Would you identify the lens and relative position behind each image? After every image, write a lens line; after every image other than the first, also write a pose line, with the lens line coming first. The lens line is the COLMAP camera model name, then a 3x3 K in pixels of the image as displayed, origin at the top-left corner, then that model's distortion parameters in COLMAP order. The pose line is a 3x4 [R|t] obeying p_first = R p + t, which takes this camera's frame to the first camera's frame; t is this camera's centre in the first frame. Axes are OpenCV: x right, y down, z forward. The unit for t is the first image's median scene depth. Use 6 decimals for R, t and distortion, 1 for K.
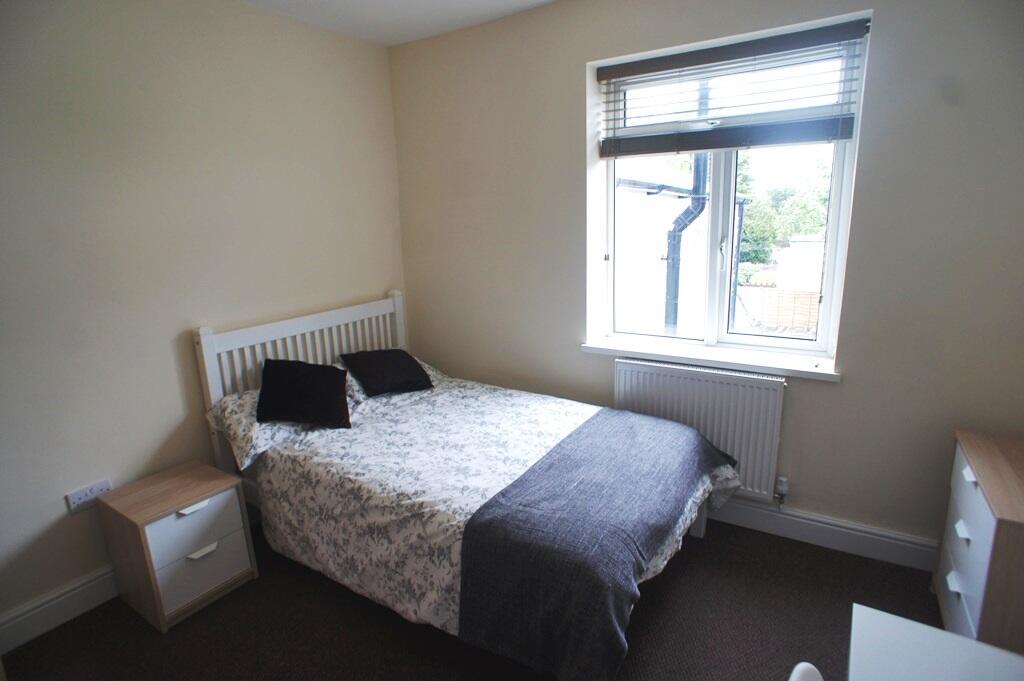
lens RADIAL K [[523.6, 0, 505.3], [0, 523.6, 339.6], [0, 0, 1]] dist [-0.078524, 0.047590]
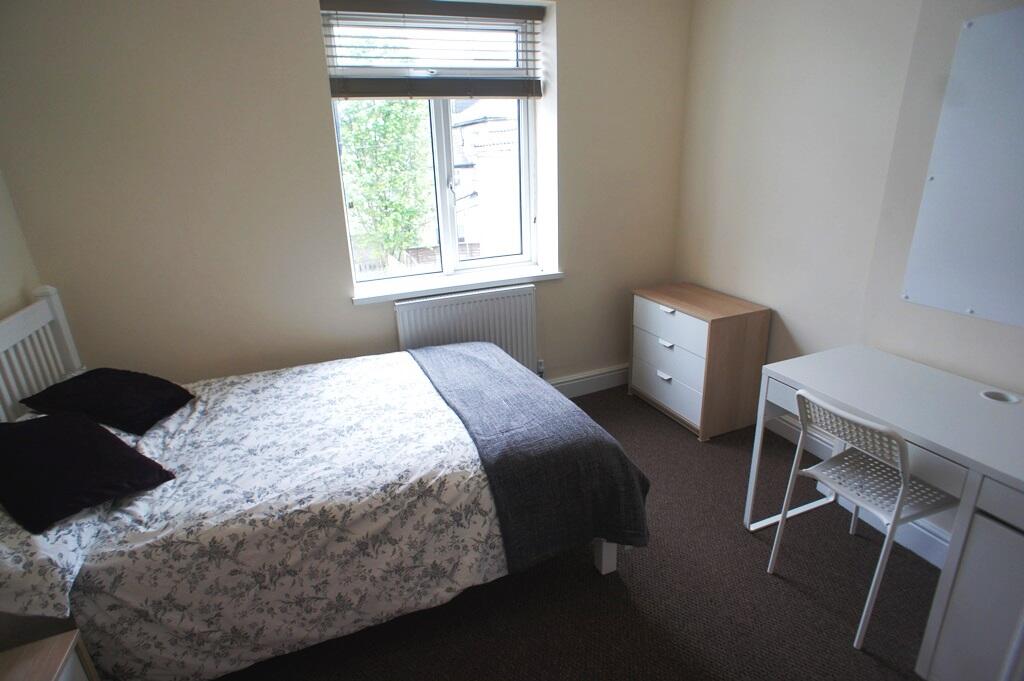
lens RADIAL K [[523.6, 0, 505.3], [0, 523.6, 339.6], [0, 0, 1]] dist [-0.078524, 0.047590]
pose [[0.589781, -0.265237, 0.762764, -0.574398], [0.203345, 0.962867, 0.177589, -0.040121], [-0.781543, 0.050365, 0.621815, 0.259012]]
